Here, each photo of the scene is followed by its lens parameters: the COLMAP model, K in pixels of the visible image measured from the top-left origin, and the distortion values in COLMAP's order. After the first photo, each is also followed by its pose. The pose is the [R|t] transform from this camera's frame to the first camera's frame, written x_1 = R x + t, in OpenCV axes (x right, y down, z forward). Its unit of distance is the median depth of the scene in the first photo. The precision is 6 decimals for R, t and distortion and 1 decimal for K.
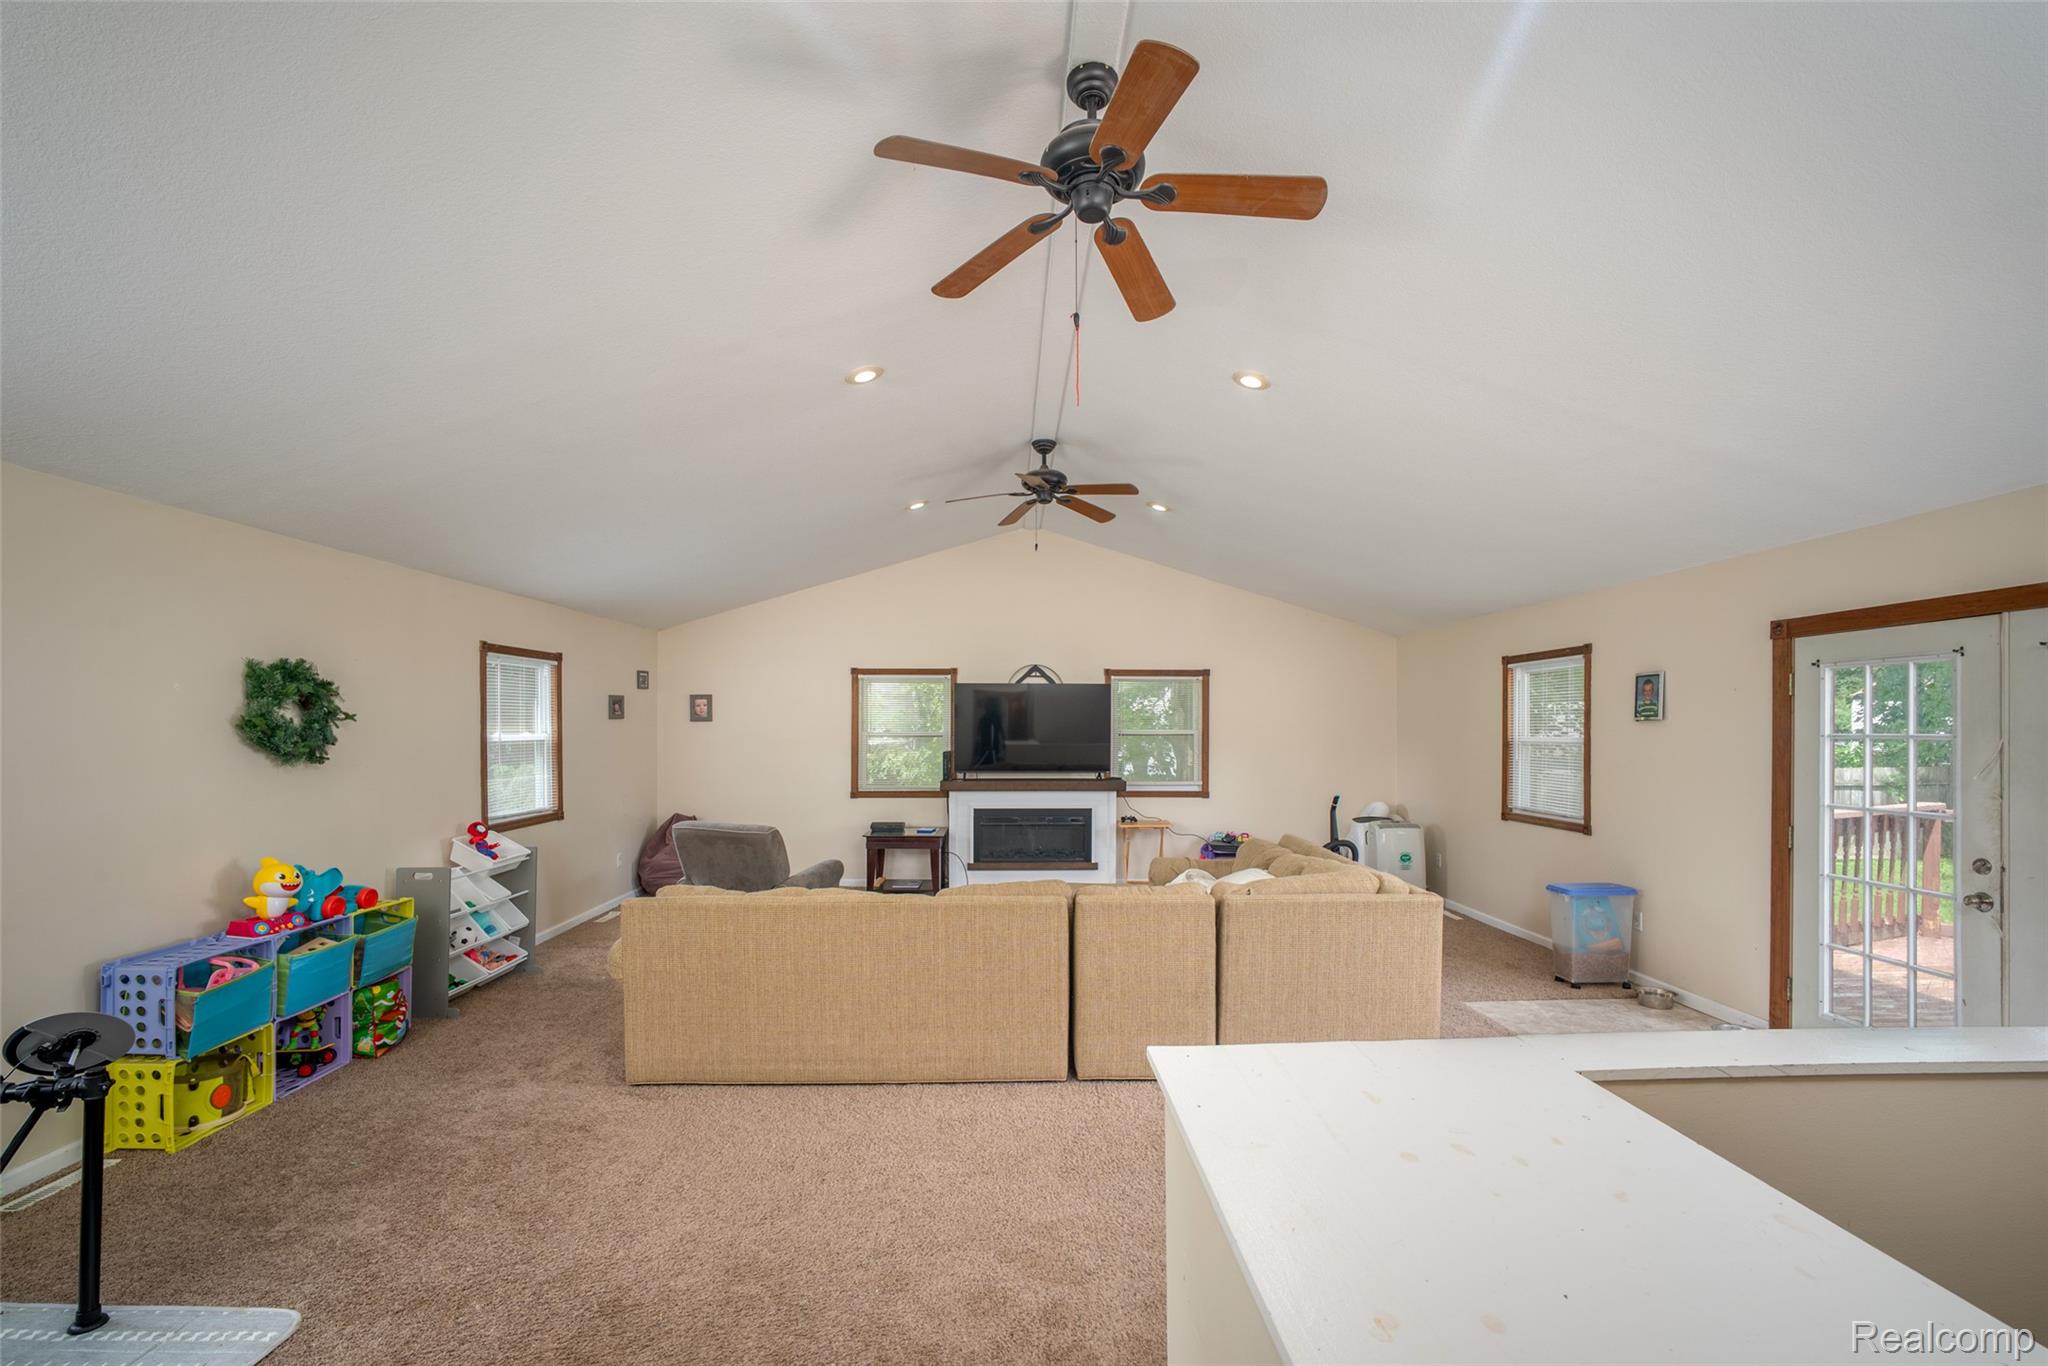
lens RADIAL K [[870.5, 0, 1018.8], [0, 870.5, 686.4], [0, 0, 1]] dist [-0.018241, 0.001075]
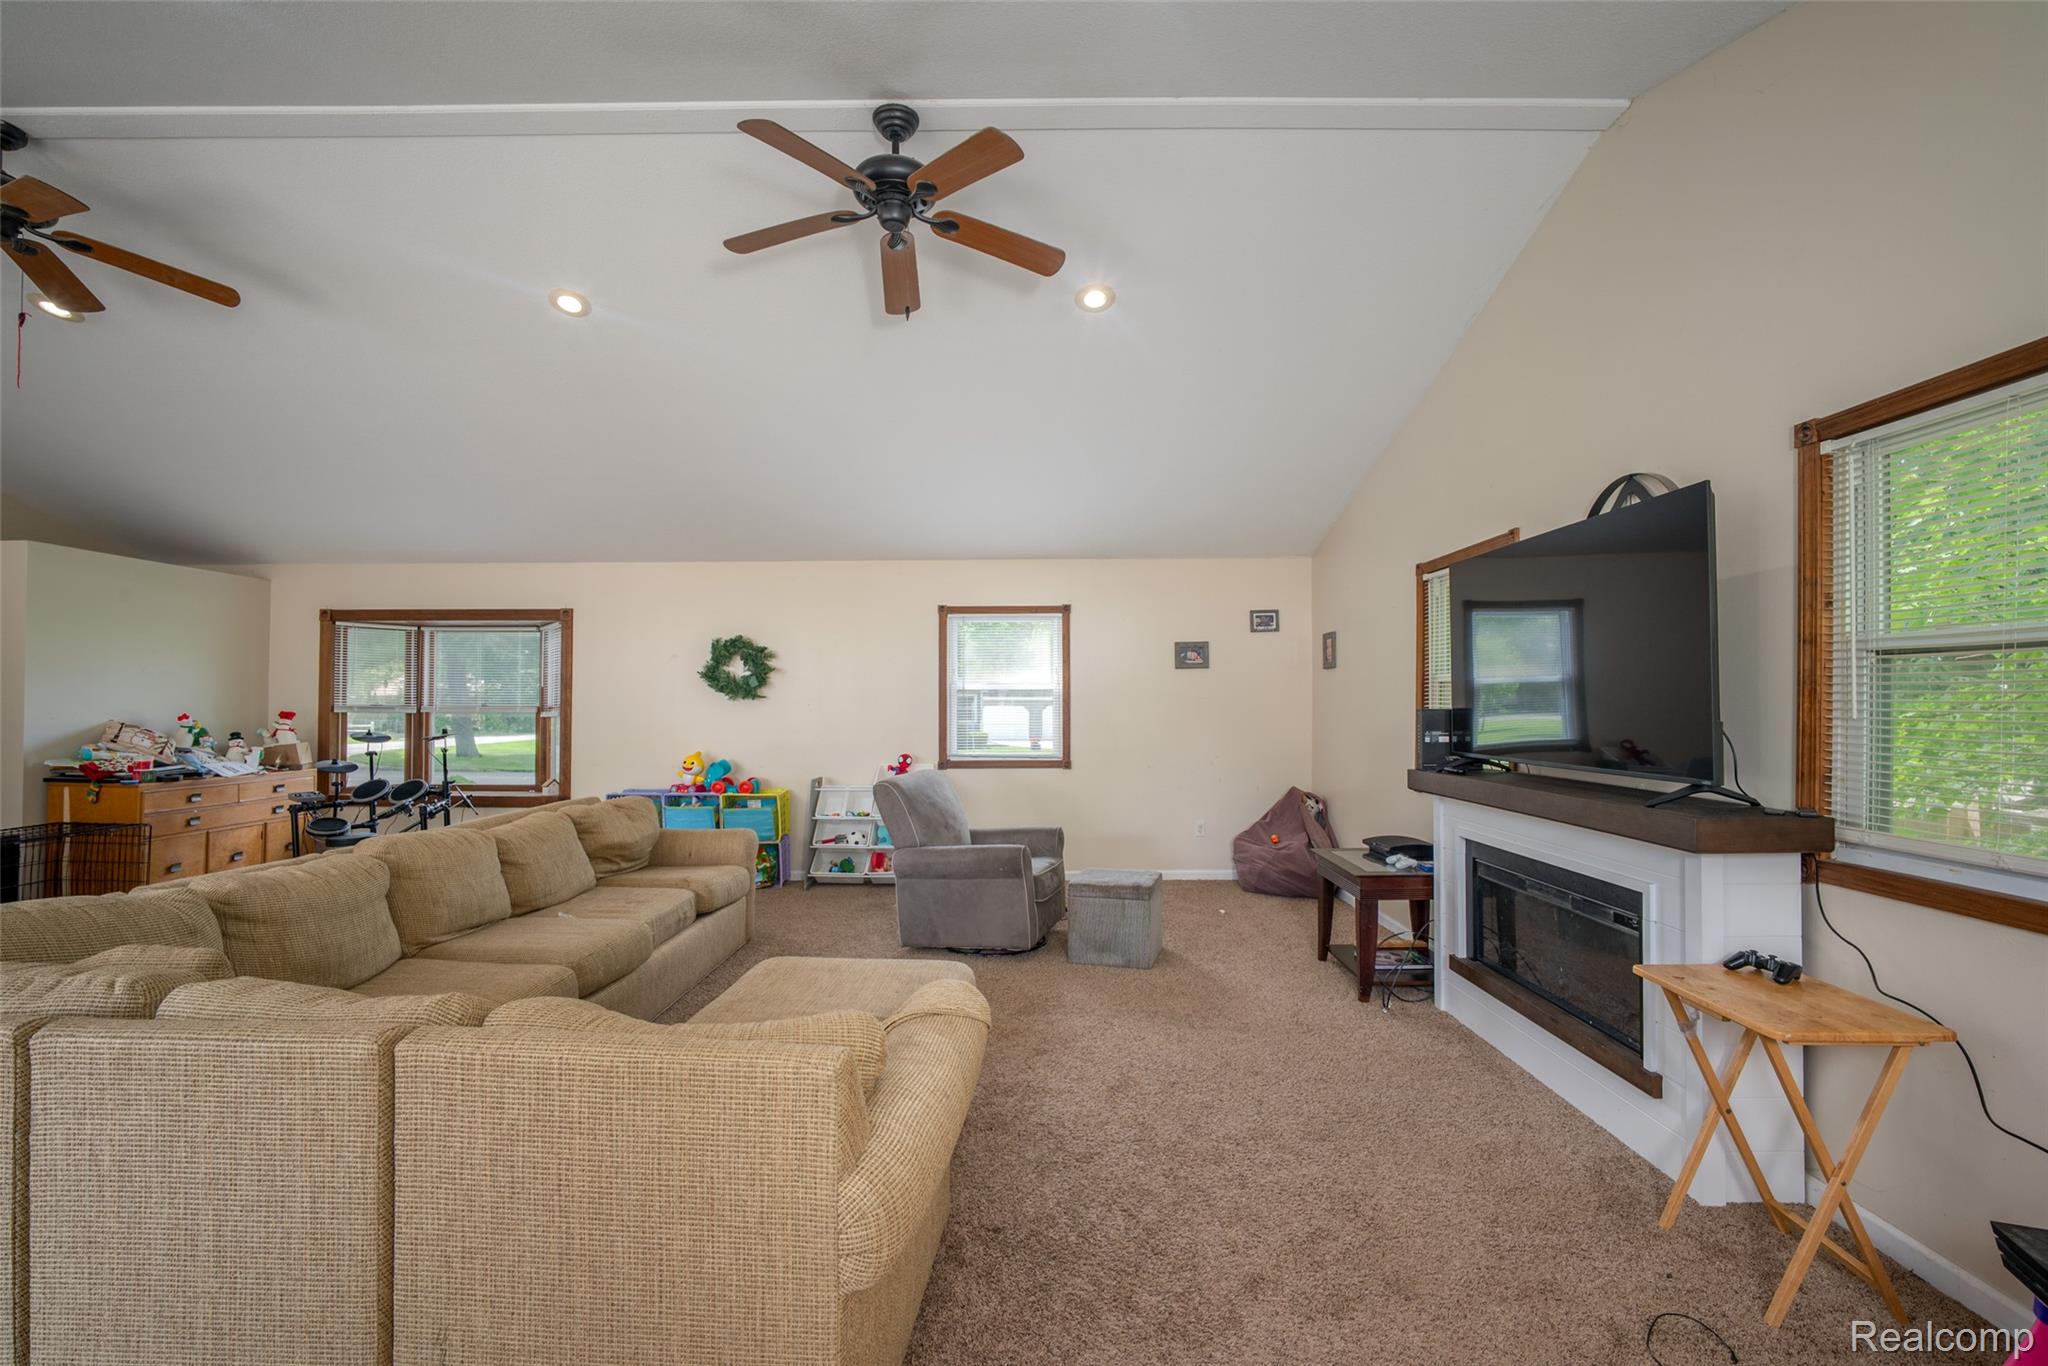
lens RADIAL K [[870.5, 0, 1018.8], [0, 870.5, 686.4], [0, 0, 1]] dist [-0.018241, 0.001075]
pose [[-0.035108, -0.017261, -0.999234, 0.546160], [0.049440, 0.998597, -0.018987, 0.084213], [0.998160, -0.050068, -0.034206, 1.074677]]
